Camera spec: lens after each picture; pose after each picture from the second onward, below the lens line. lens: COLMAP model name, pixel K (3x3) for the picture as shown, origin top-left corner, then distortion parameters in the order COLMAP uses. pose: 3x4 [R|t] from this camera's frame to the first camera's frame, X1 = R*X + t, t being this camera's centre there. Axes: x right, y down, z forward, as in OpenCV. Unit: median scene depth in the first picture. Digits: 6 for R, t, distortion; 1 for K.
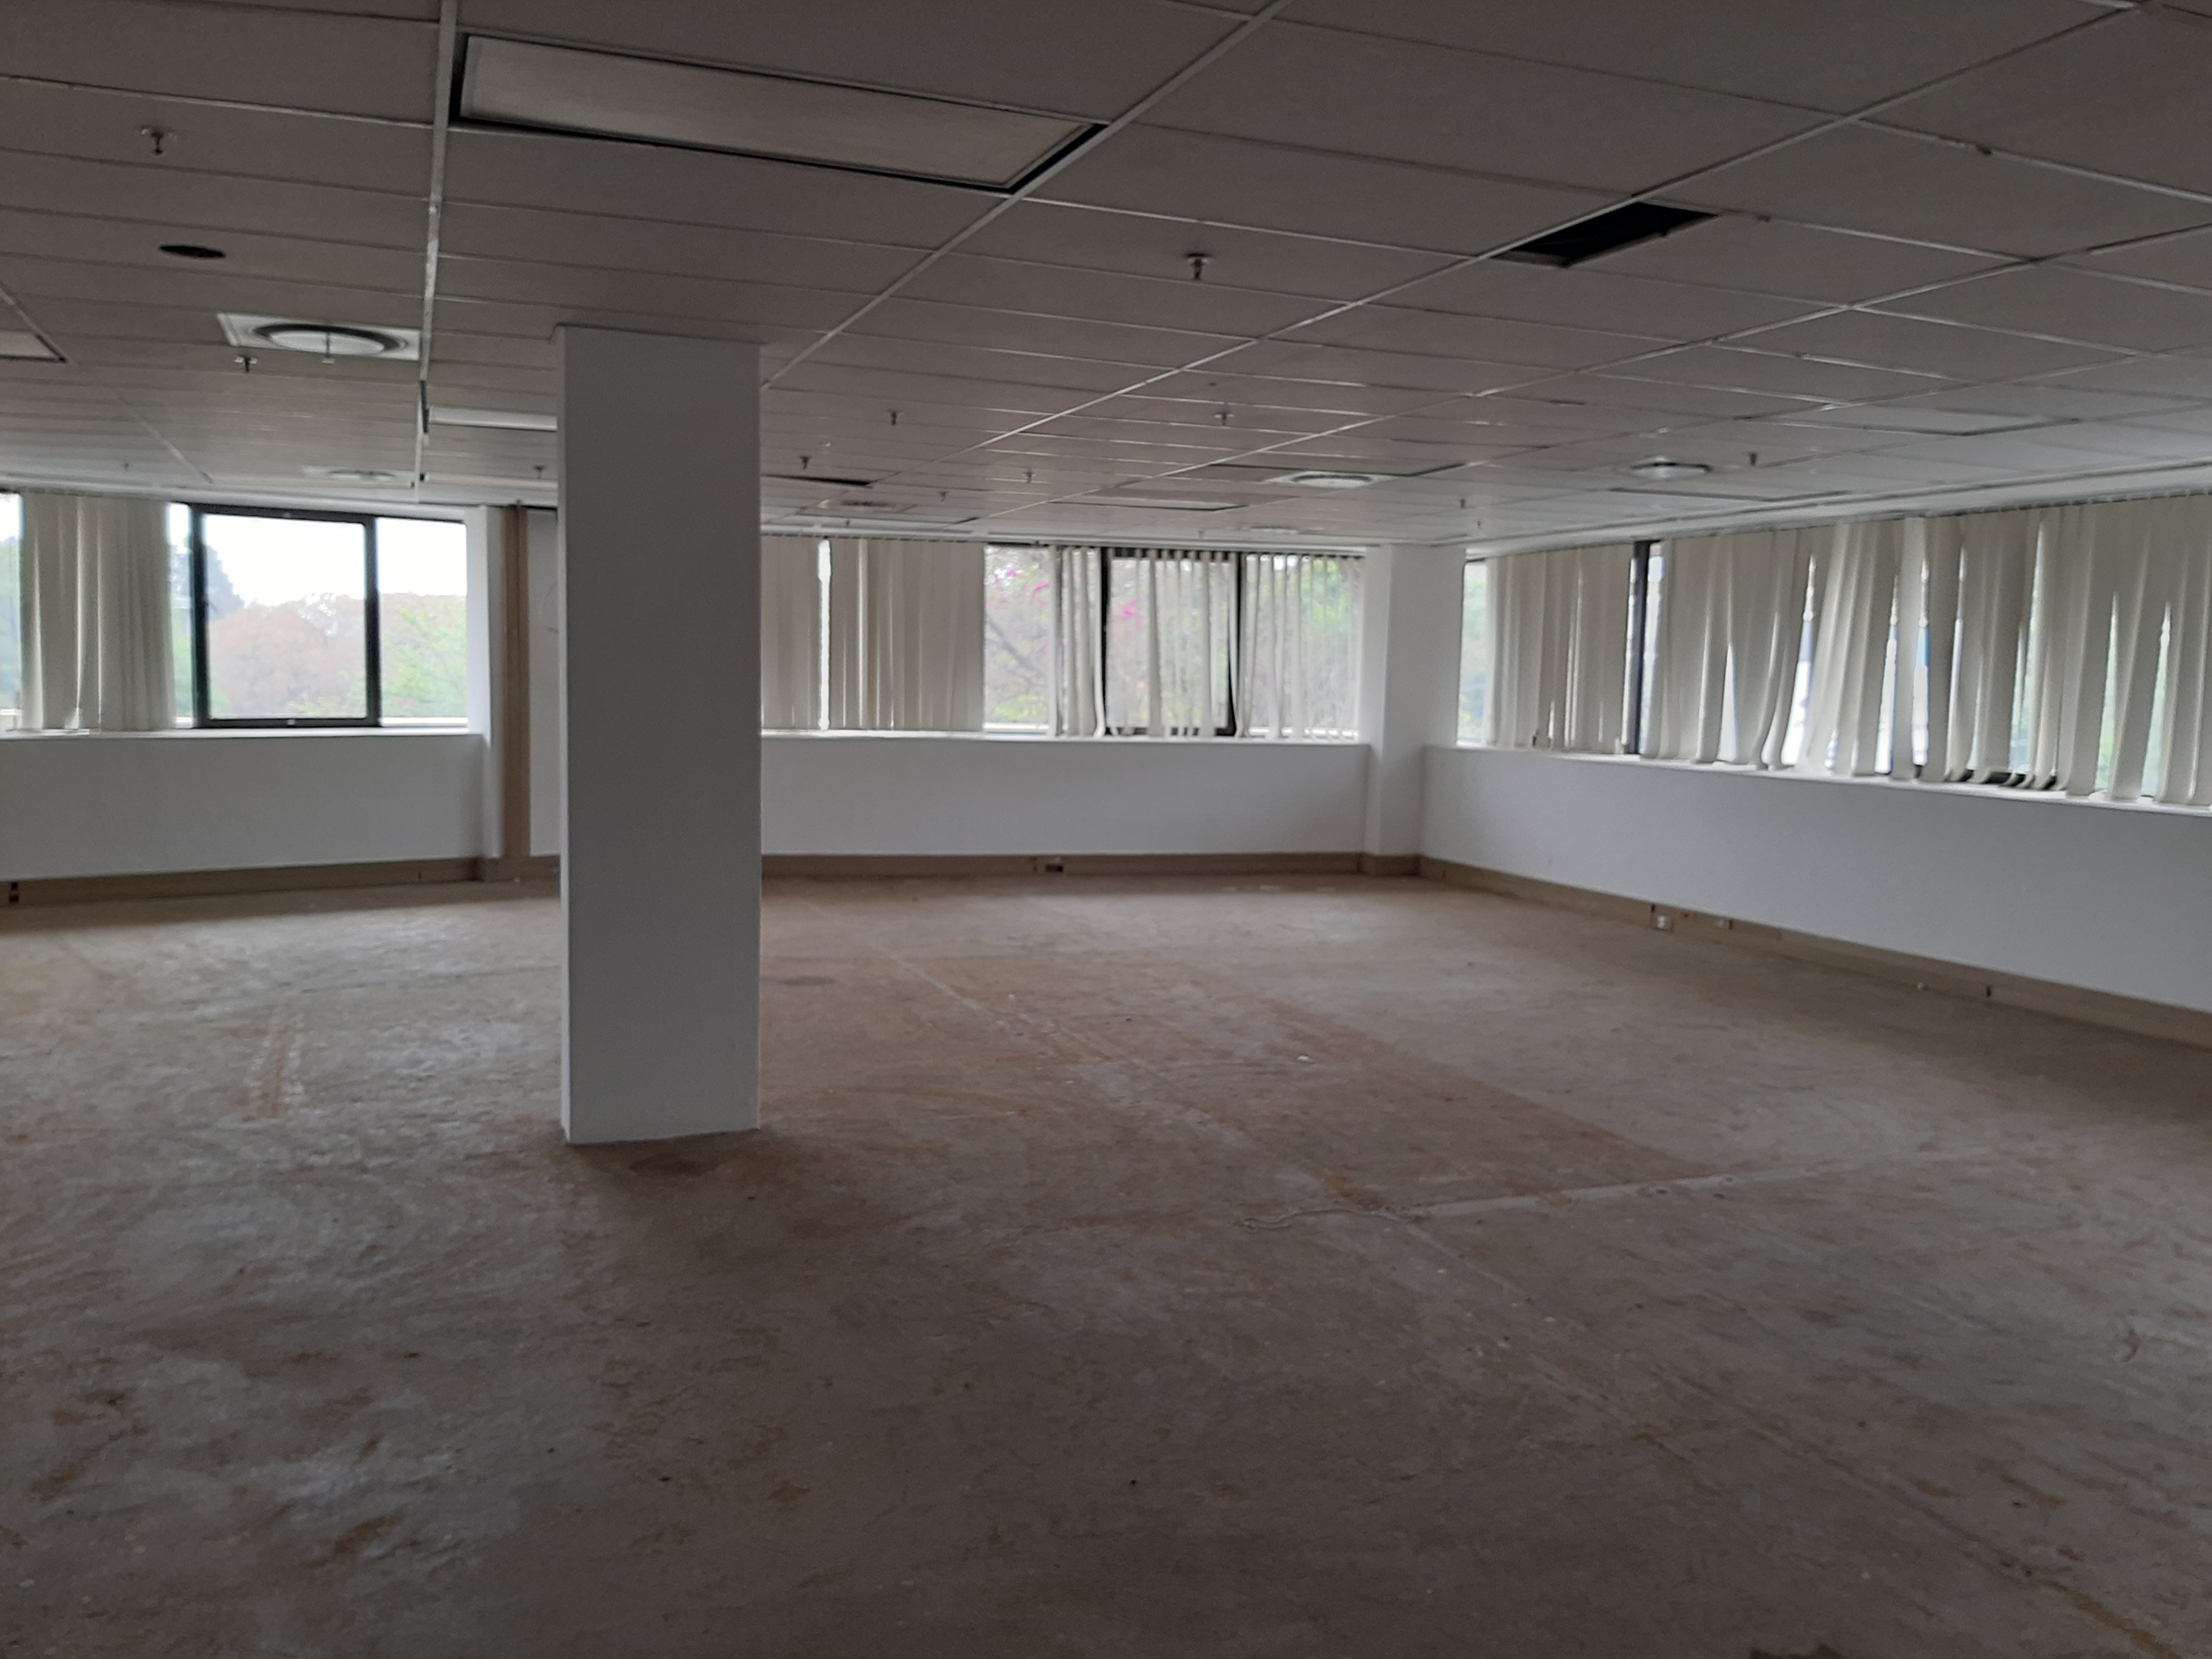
lens RADIAL K [[1726.4, 0, 1115.5], [0, 1726.4, 796.4], [0, 0, 1]] dist [0.054731, -0.114607]
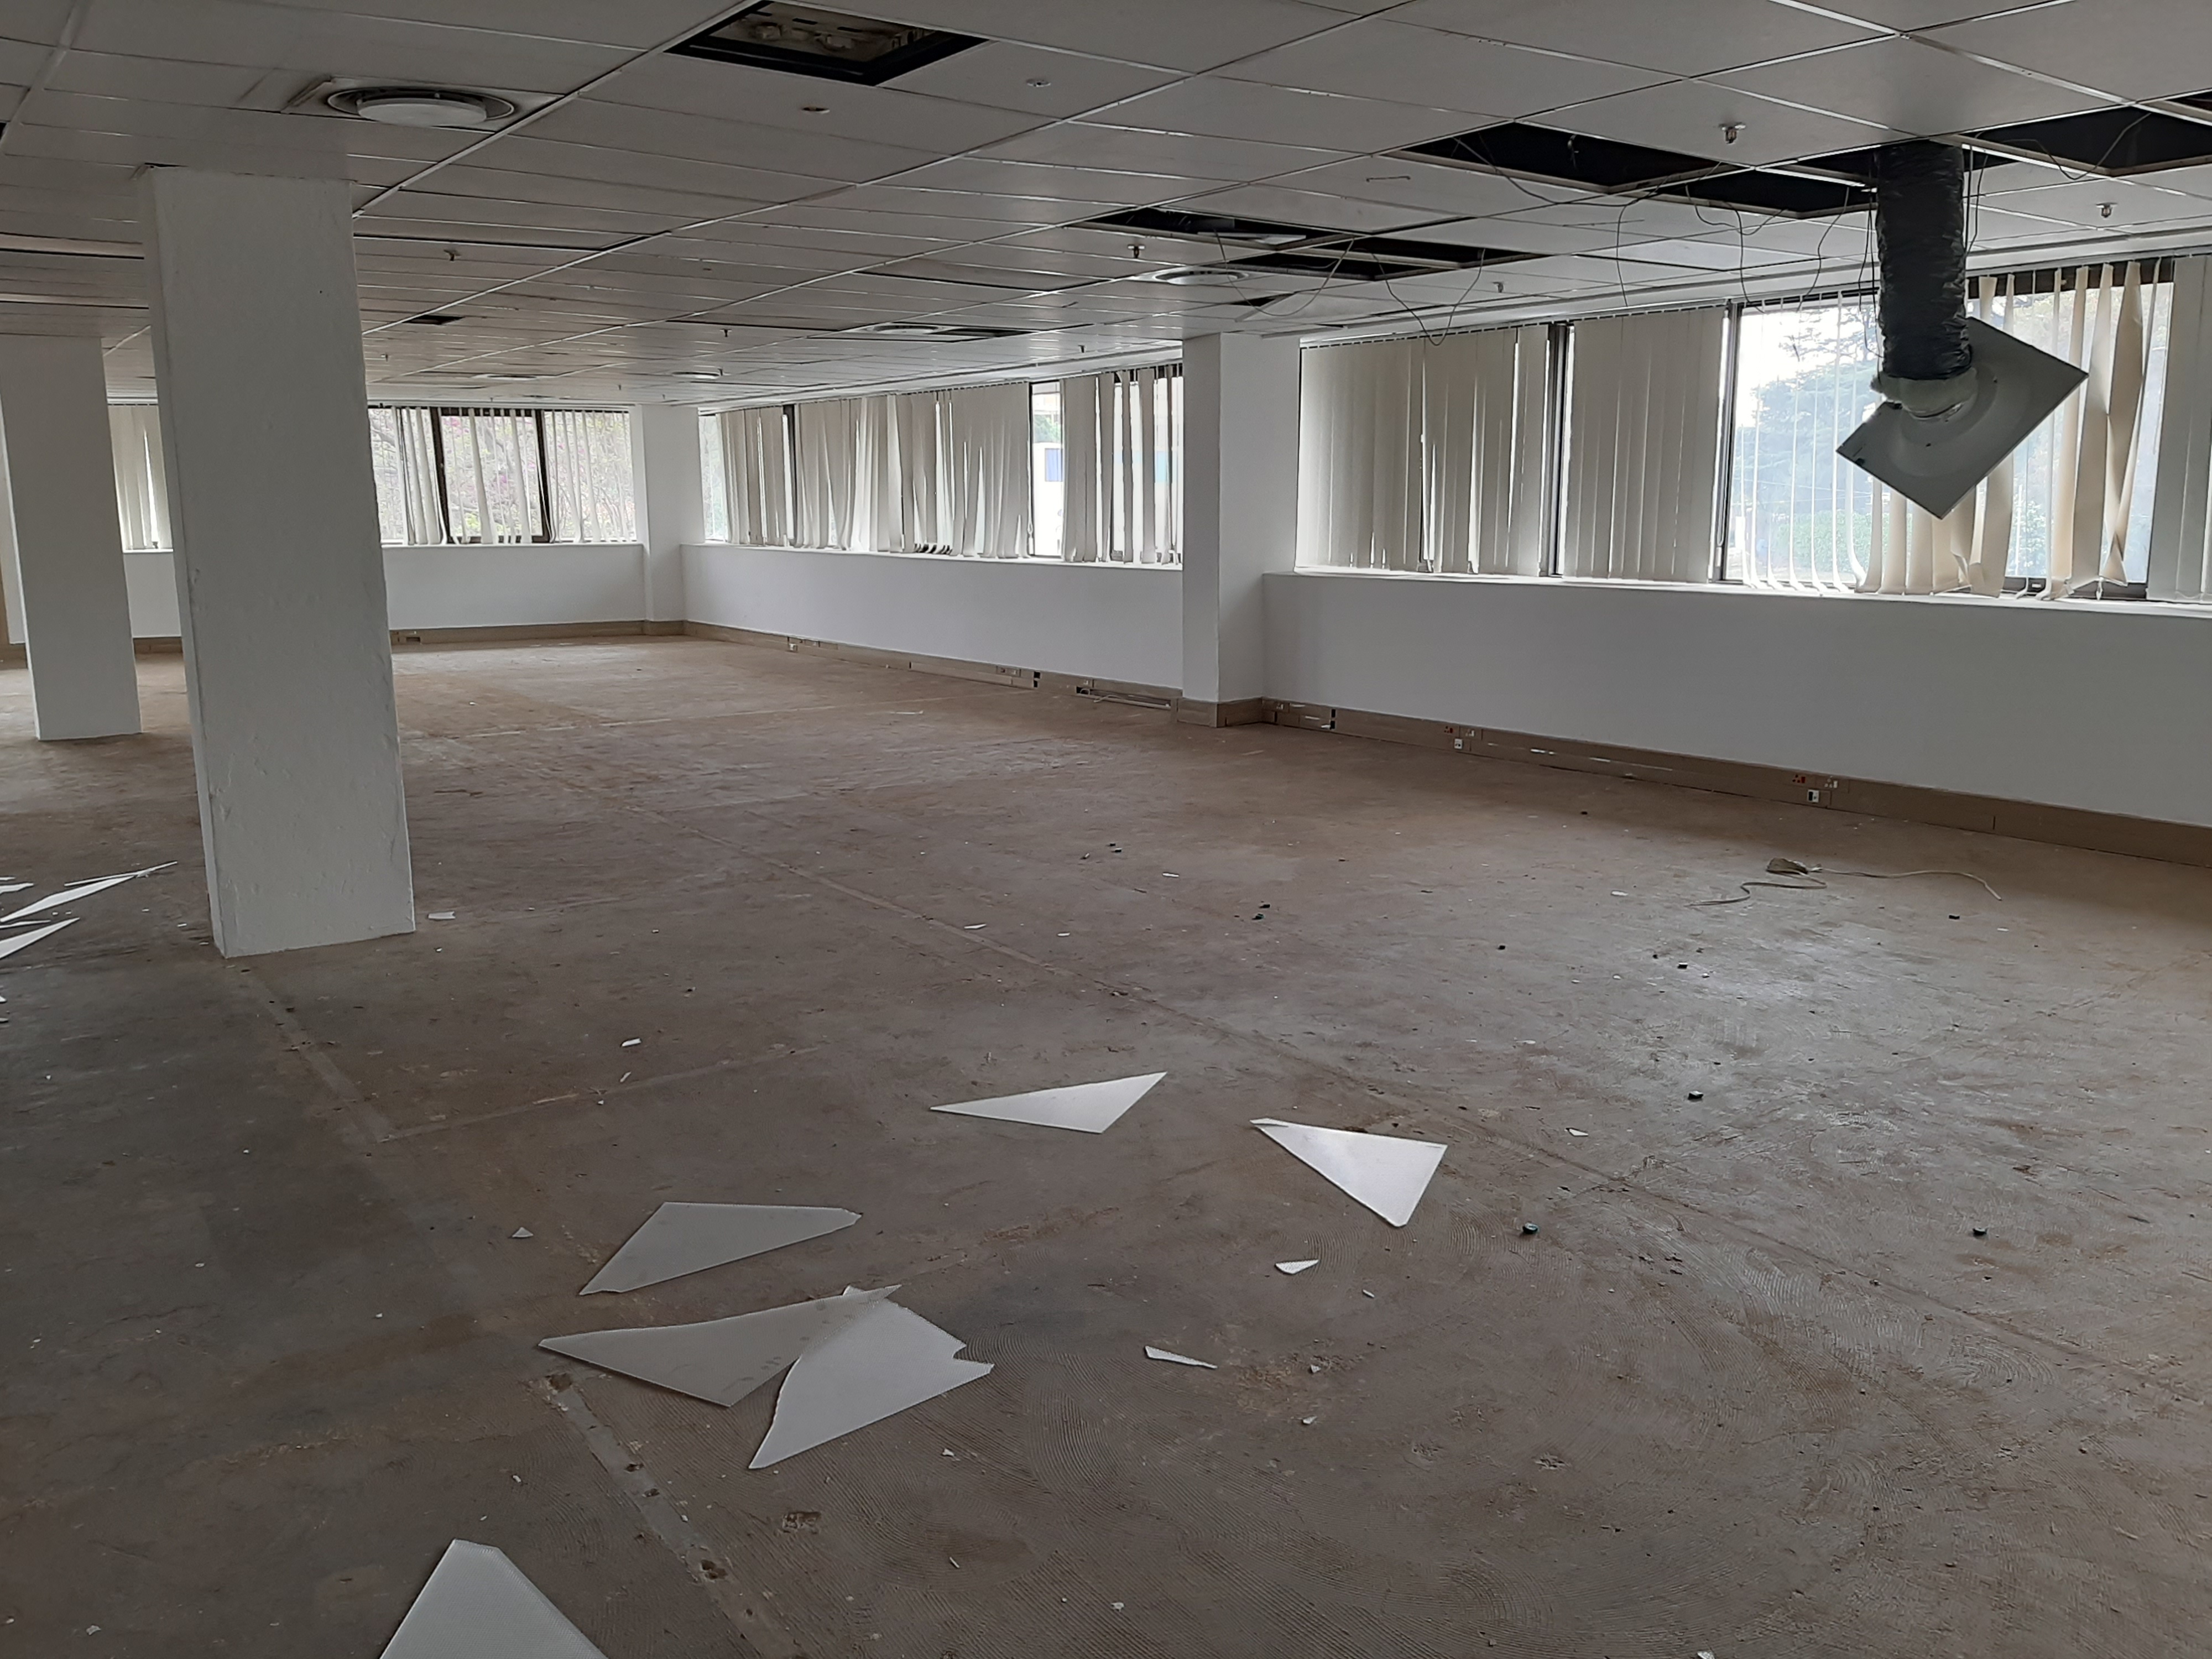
lens RADIAL K [[1726.4, 0, 1115.5], [0, 1726.4, 796.4], [0, 0, 1]] dist [0.054731, -0.114607]
pose [[0.968860, -0.064838, 0.238971, 0.171682], [0.040477, 0.993597, 0.105479, 0.042745], [-0.244280, -0.092521, 0.965281, -0.525358]]
